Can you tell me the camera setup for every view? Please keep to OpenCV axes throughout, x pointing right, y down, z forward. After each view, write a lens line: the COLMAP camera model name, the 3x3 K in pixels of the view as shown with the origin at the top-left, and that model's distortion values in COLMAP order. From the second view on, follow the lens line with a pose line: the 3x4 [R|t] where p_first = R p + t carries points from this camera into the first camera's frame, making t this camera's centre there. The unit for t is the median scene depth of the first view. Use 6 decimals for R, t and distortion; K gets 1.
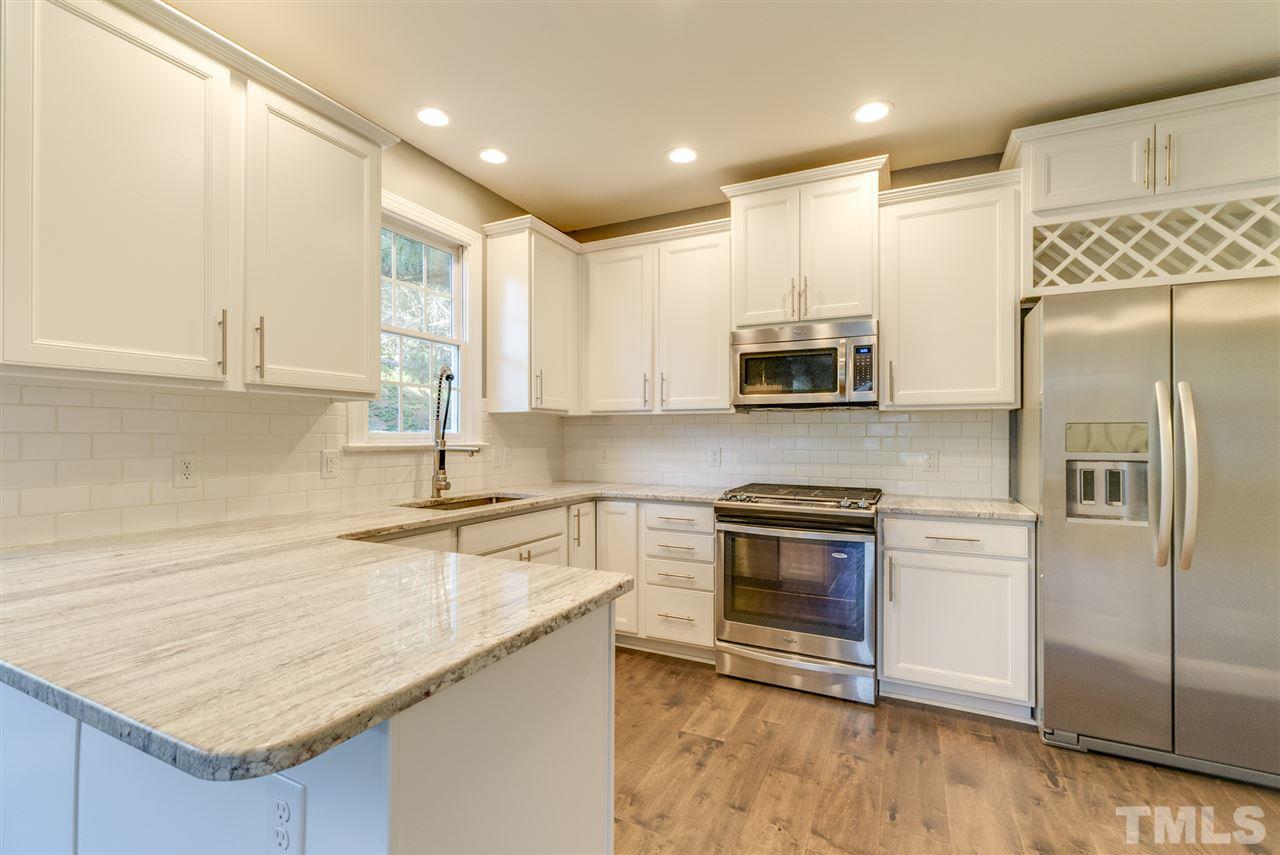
lens RADIAL K [[566.4, 0, 630.0], [0, 566.4, 433.0], [0, 0, 1]] dist [-0.000739, 0.000259]
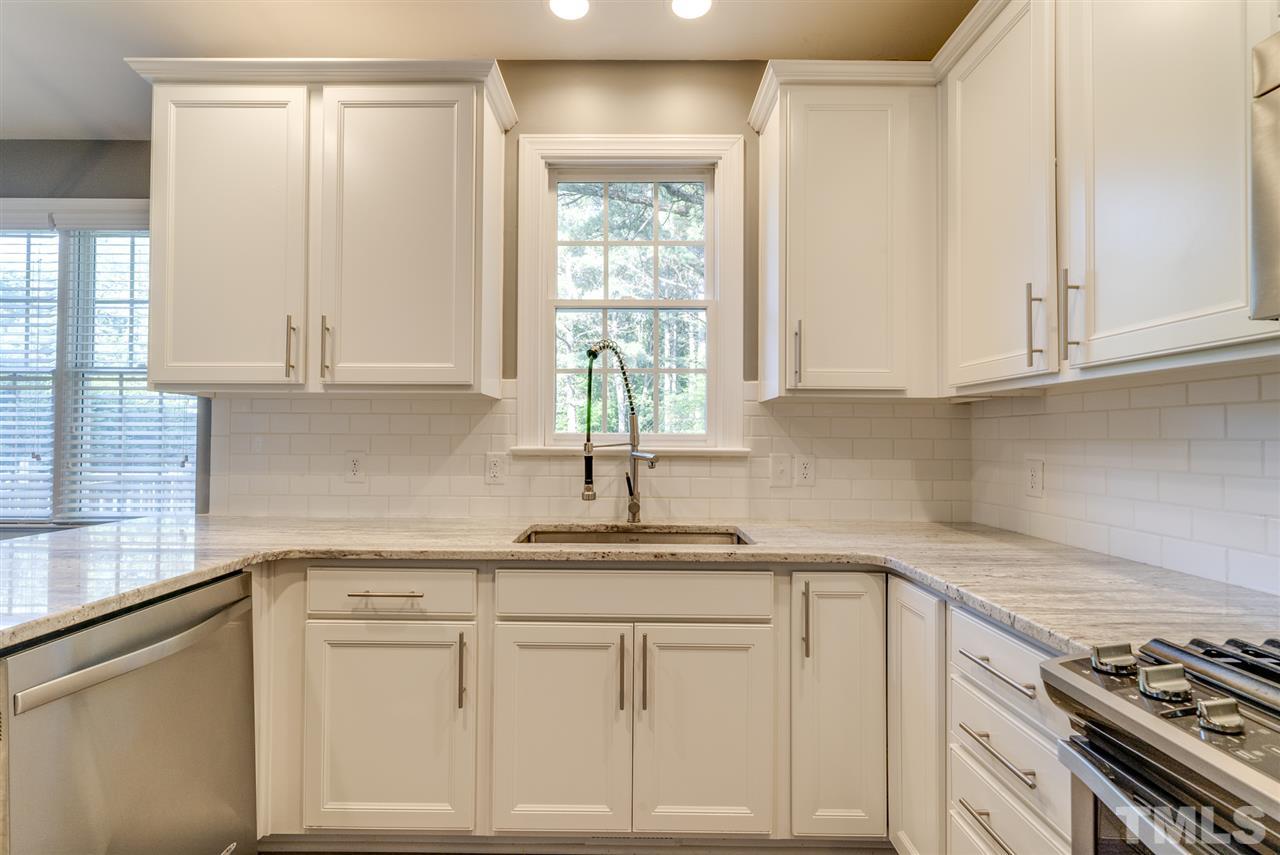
lens RADIAL K [[566.4, 0, 630.0], [0, 566.4, 433.0], [0, 0, 1]] dist [-0.000739, 0.000259]
pose [[0.448419, -0.007990, -0.893788, 0.315137], [0.001205, 0.999965, -0.008335, 0.005859], [0.893823, 0.002661, 0.448413, 0.684254]]
